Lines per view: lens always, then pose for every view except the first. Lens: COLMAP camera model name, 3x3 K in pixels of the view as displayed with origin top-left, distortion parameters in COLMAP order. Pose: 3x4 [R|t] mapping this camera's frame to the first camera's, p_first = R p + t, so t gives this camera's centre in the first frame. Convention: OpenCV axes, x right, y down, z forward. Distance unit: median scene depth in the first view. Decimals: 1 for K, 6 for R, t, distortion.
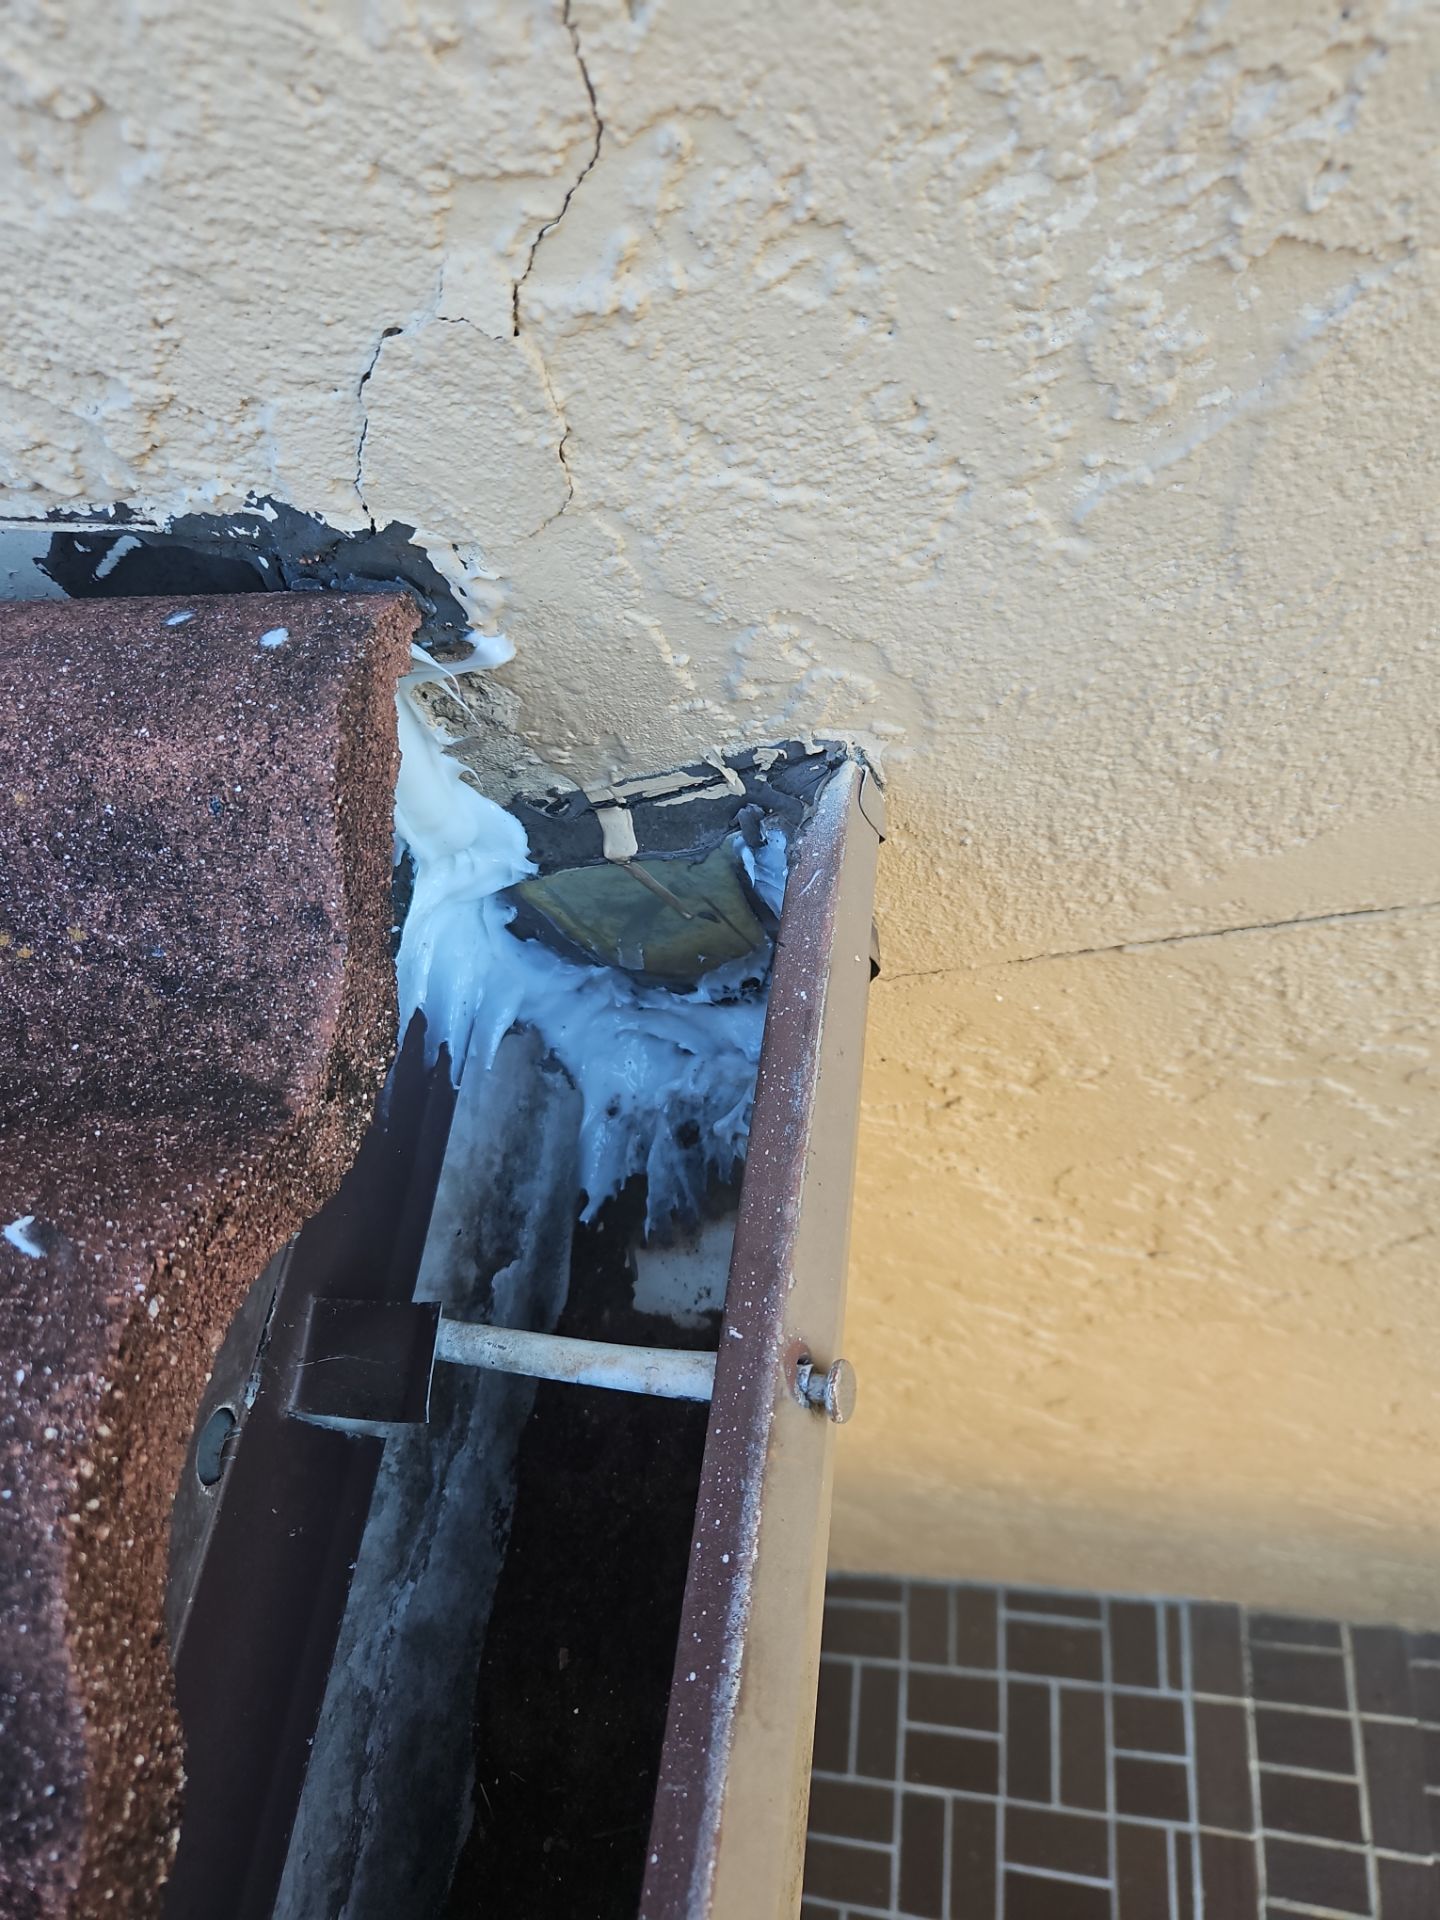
lens RADIAL K [[1334.6, 0, 720.0], [0, 1334.6, 960.0], [0, 0, 1]] dist [0.039771, -0.047300]
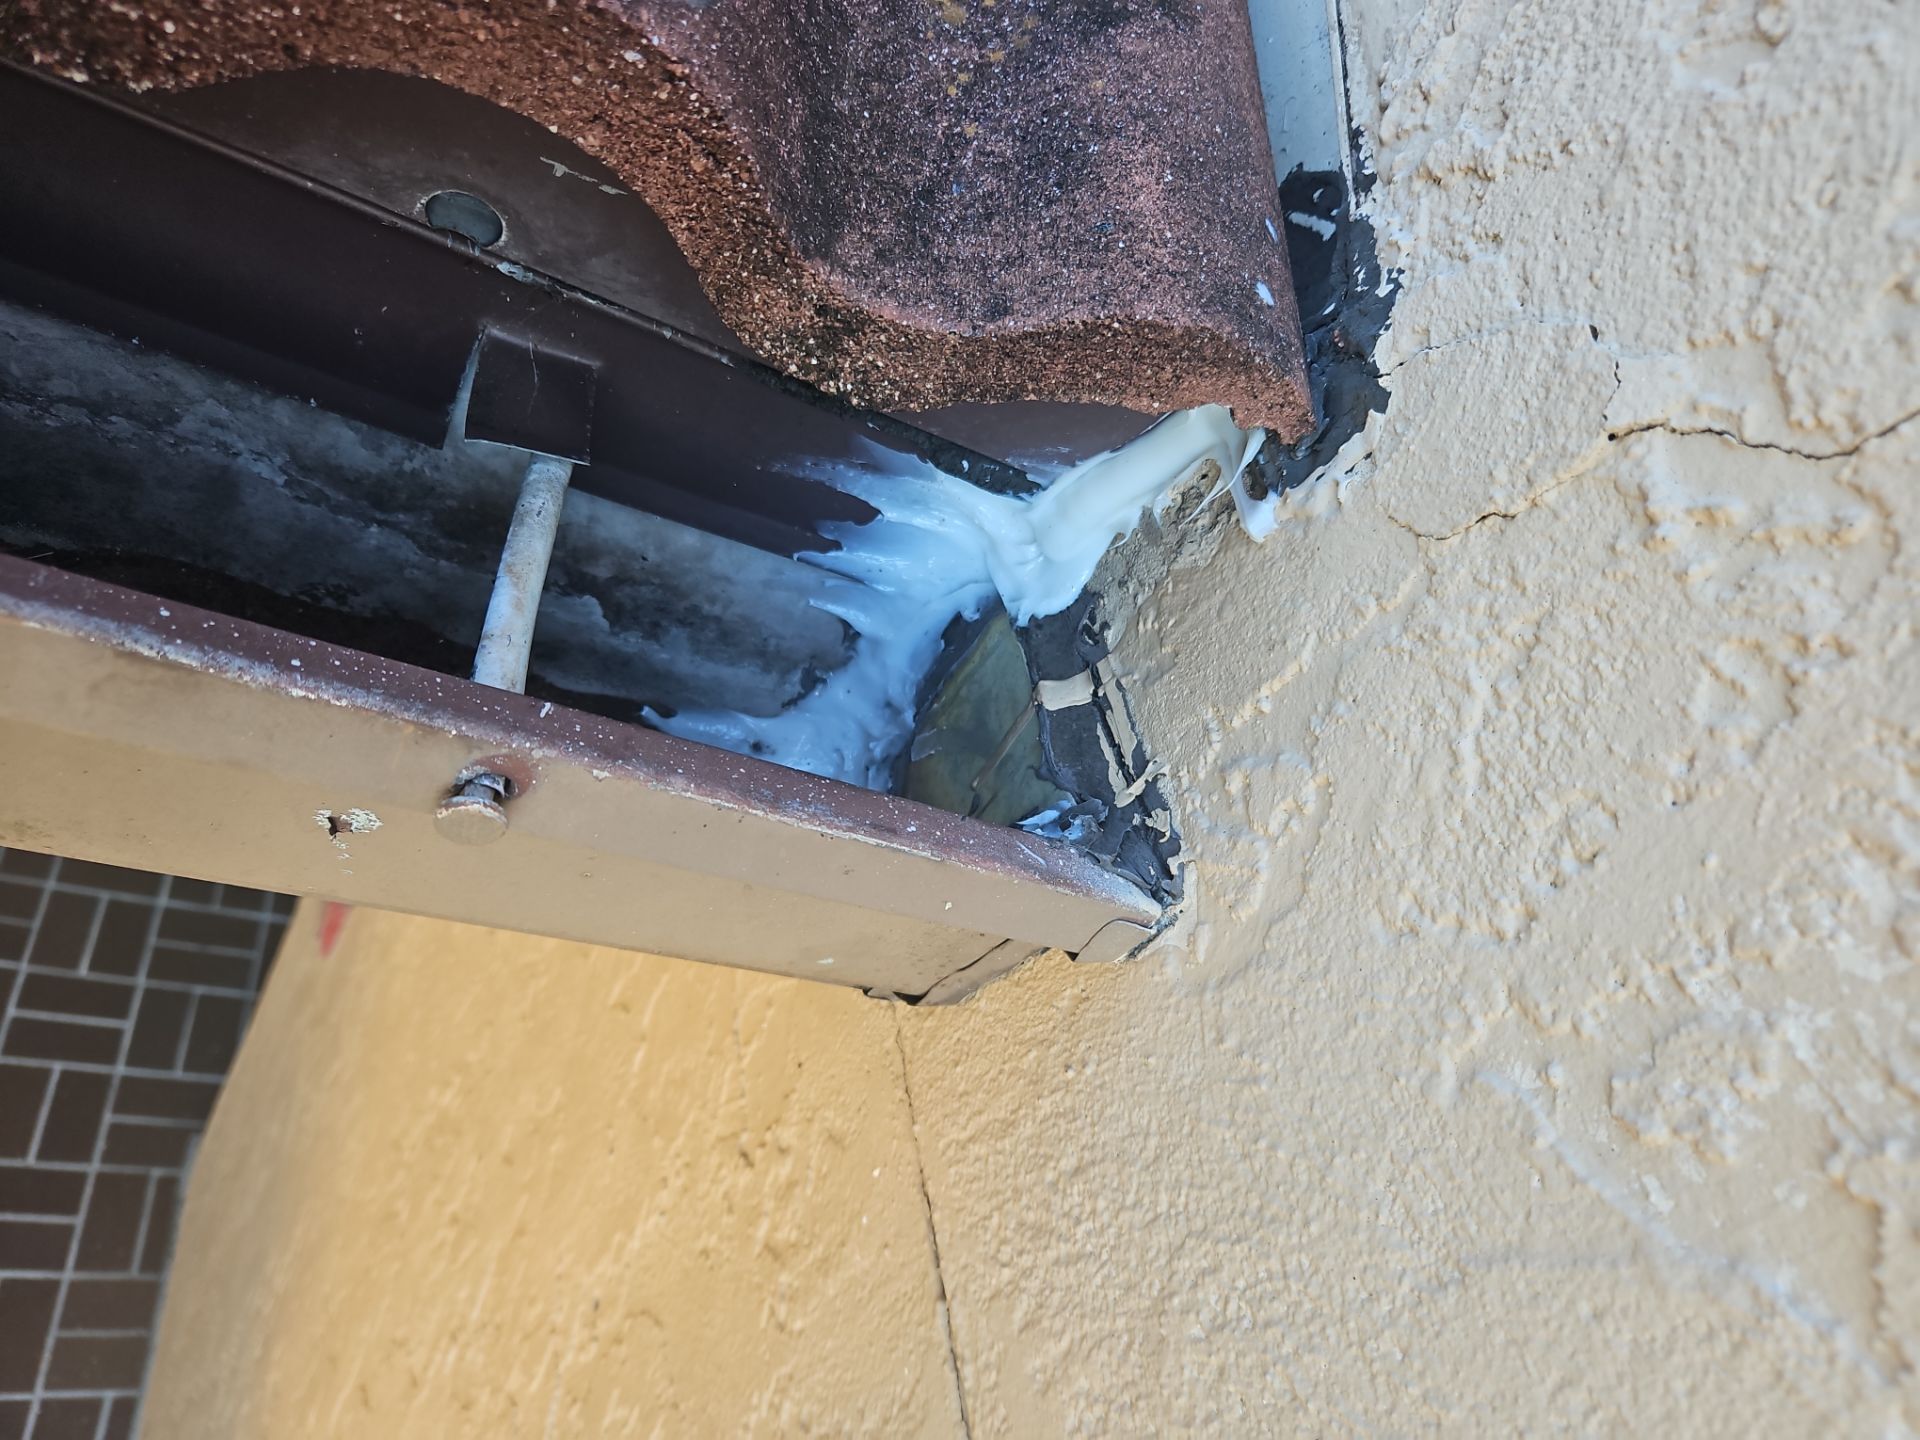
lens RADIAL K [[1334.6, 0, 946.4], [0, 1334.6, 713.6], [0, 0, 1]] dist [0.039771, -0.047300]
pose [[0.011532, 0.962939, -0.269474, 0.252660], [-0.997793, -0.006542, -0.066075, 0.069040], [-0.065389, 0.269642, 0.960738, 0.118512]]
